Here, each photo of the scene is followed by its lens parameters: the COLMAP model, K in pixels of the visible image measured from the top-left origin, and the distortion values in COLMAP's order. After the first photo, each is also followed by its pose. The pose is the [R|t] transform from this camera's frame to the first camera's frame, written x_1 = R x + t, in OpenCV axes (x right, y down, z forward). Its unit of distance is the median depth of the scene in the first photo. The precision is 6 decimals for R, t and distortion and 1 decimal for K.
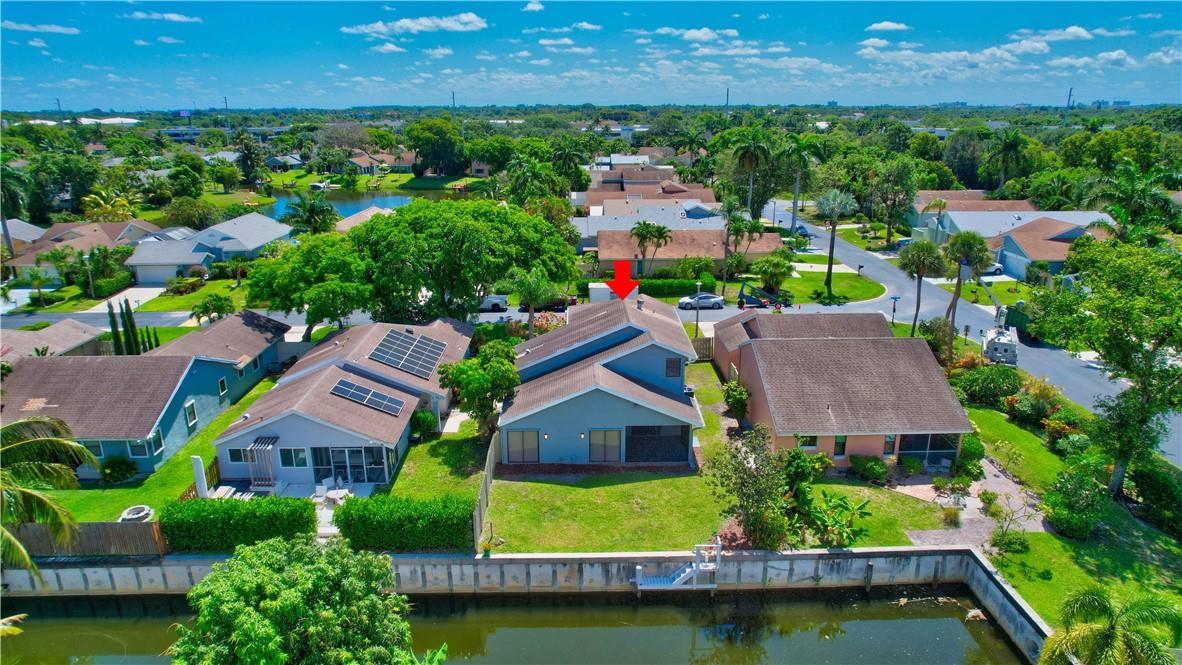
lens RADIAL K [[752.7, 0, 591.0], [0, 752.7, 332.5], [0, 0, 1]] dist [-0.087572, 0.078133]
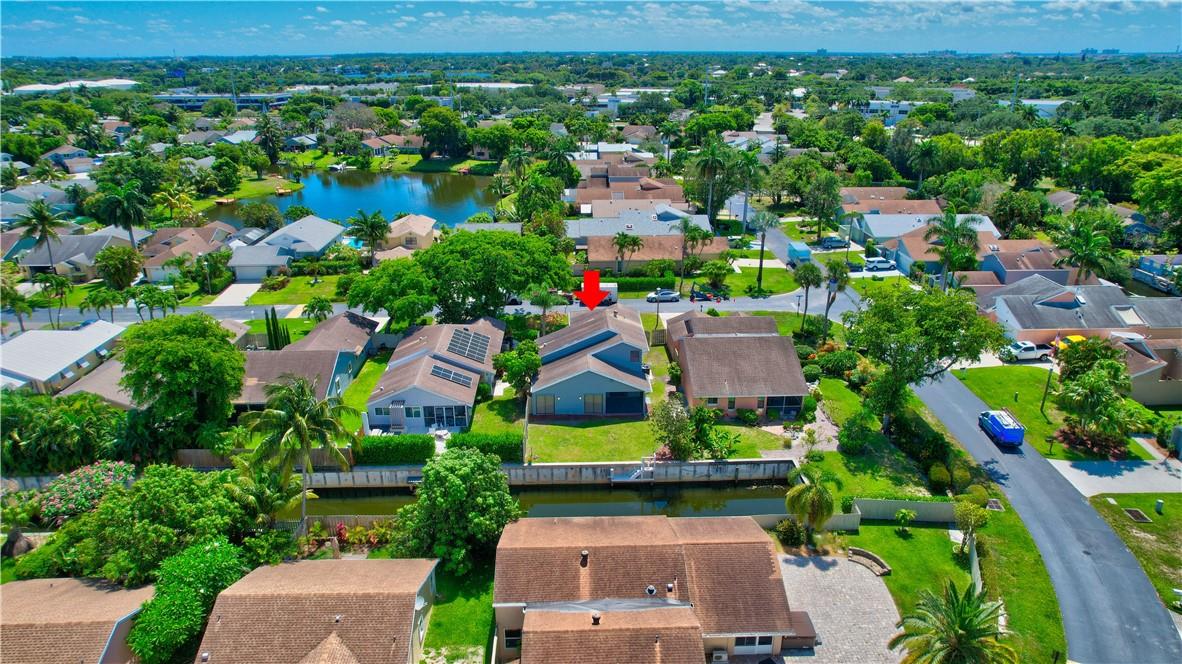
lens RADIAL K [[752.7, 0, 591.0], [0, 752.7, 332.0], [0, 0, 1]] dist [-0.087572, 0.078133]
pose [[0.999871, -0.004497, 0.015398, -0.013048], [0.003454, 0.997743, 0.067052, -0.129370], [-0.015665, -0.066991, 0.997631, -0.711084]]
